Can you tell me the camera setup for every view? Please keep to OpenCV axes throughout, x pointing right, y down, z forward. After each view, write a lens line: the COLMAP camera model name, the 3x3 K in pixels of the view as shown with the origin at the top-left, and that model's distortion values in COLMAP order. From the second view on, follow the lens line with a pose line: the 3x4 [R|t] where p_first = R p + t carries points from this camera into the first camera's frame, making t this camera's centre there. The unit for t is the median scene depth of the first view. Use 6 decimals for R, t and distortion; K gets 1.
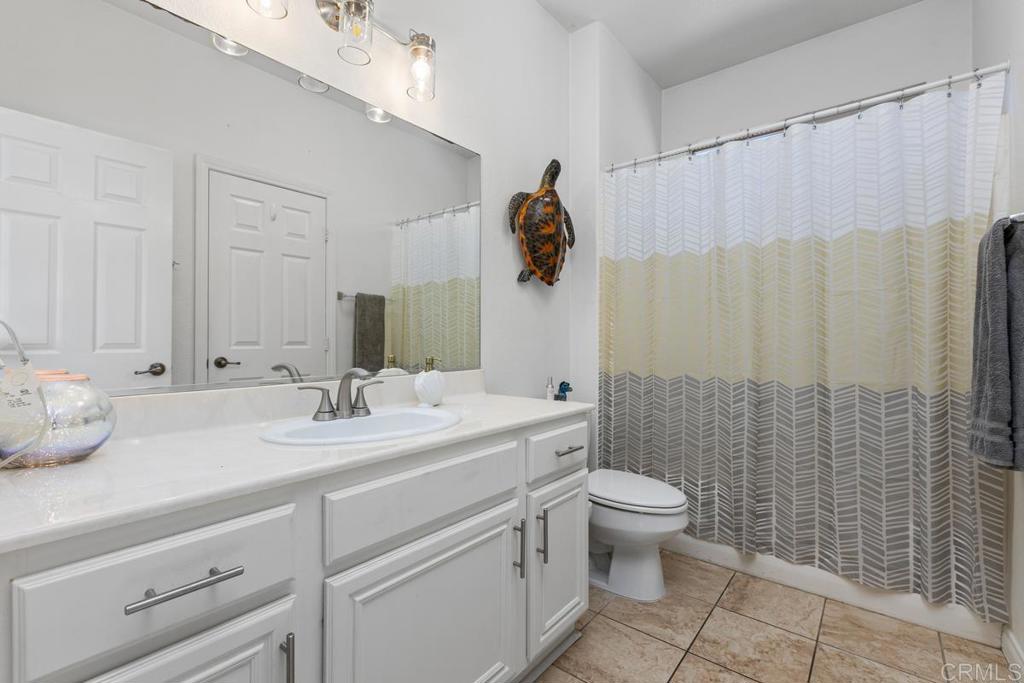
lens RADIAL K [[452.8, 0, 509.5], [0, 452.8, 346.6], [0, 0, 1]] dist [0.002726, -0.001727]
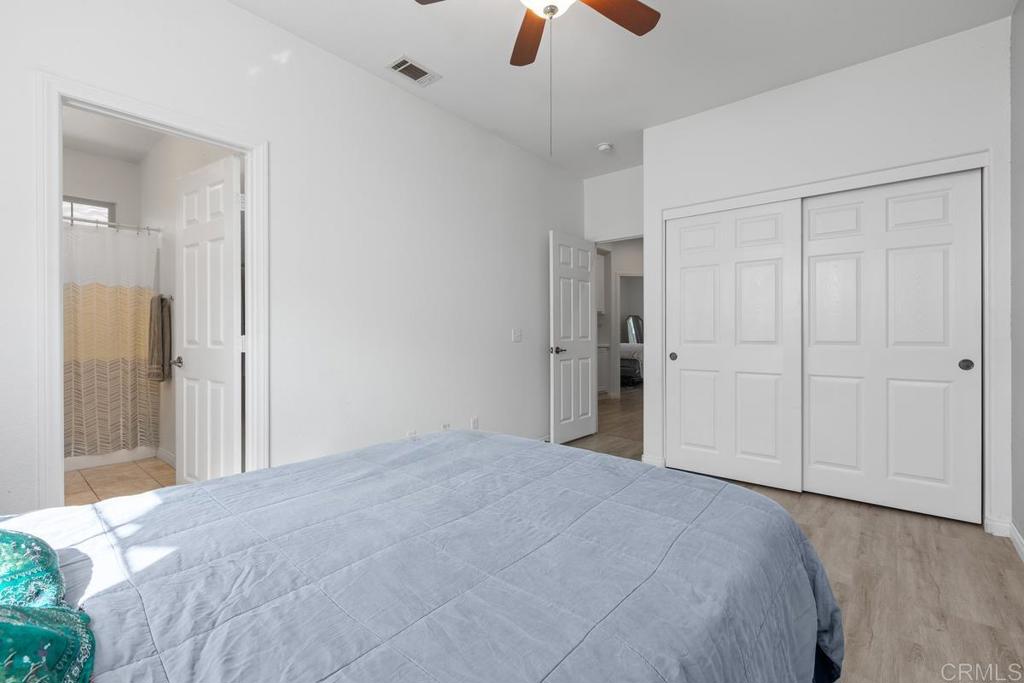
lens RADIAL K [[452.8, 0, 509.1], [0, 452.8, 332.2], [0, 0, 1]] dist [0.002726, -0.001727]
pose [[0.041250, 0.001324, 0.999148, -1.326476], [0.000455, 0.999999, -0.001344, -0.035315], [-0.999149, 0.000510, 0.041249, -1.049138]]
